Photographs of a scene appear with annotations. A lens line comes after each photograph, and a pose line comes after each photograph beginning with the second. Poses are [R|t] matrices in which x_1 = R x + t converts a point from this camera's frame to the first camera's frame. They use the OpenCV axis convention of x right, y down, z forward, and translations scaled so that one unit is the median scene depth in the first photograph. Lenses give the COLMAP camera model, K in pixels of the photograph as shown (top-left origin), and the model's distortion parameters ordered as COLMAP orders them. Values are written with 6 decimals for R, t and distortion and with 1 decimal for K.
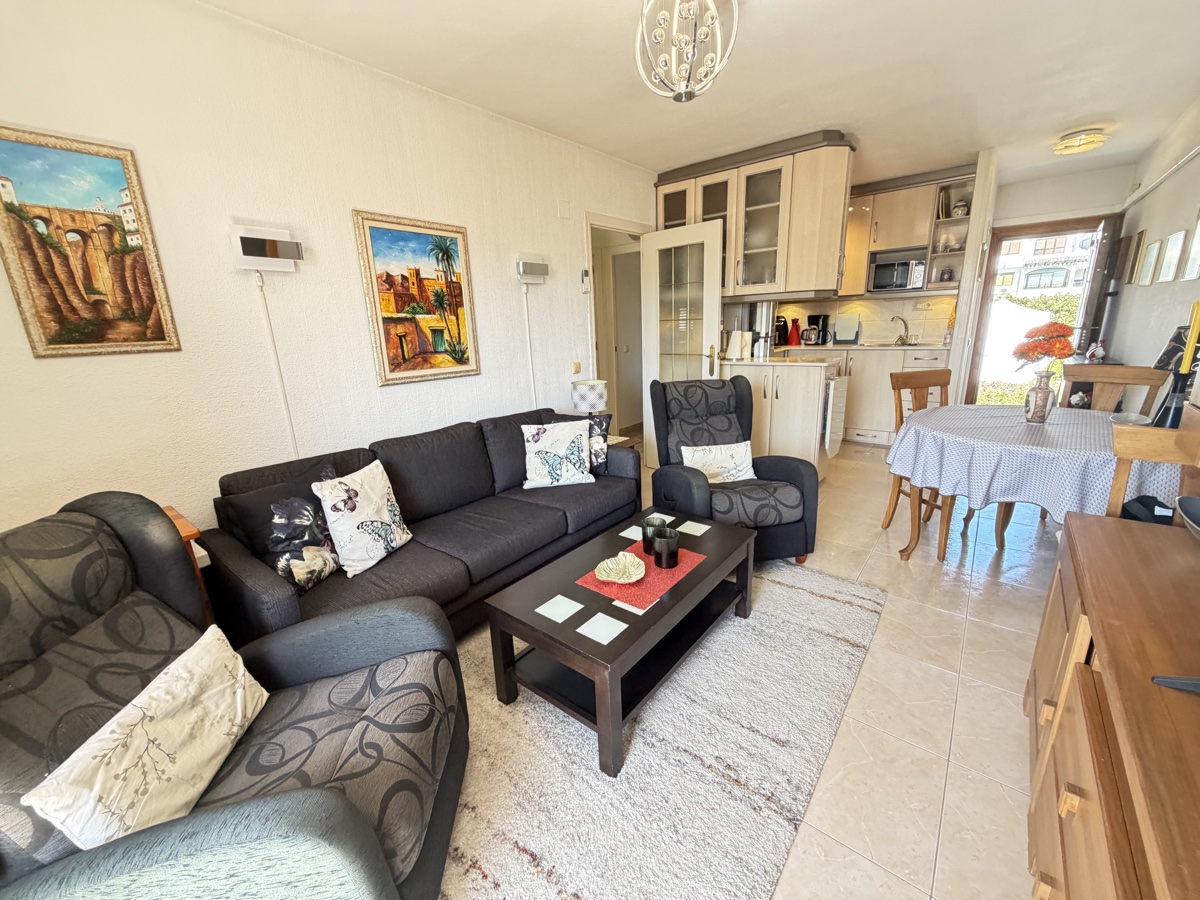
lens RADIAL K [[477.9, 0, 597.0], [0, 477.9, 451.8], [0, 0, 1]] dist [0.000197, 0.000072]
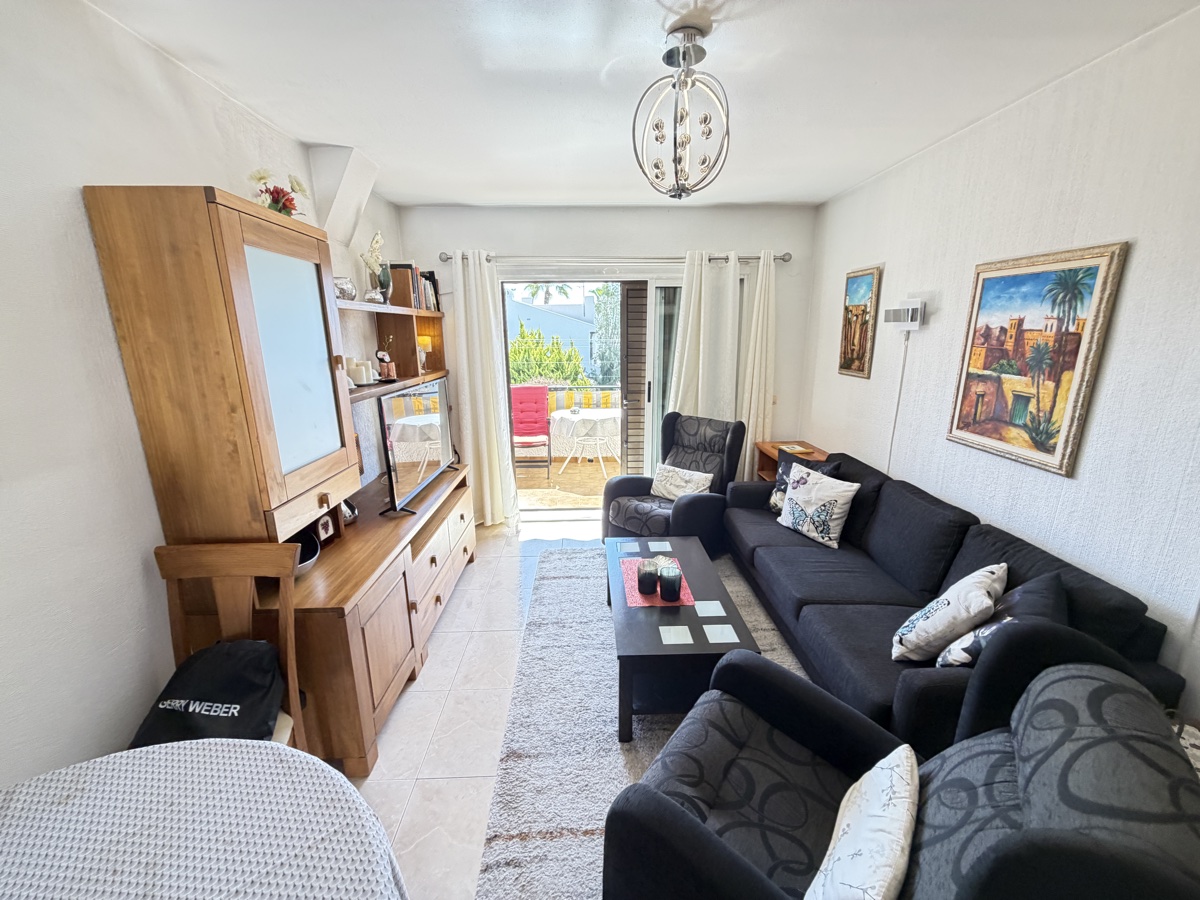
lens RADIAL K [[477.9, 0, 597.0], [0, 477.9, 451.8], [0, 0, 1]] dist [0.000197, 0.000072]
pose [[-0.754491, 0.203389, -0.624000, 0.678736], [-0.137056, 0.880980, 0.452868, -0.442868], [0.641840, 0.427207, -0.636816, 1.128508]]
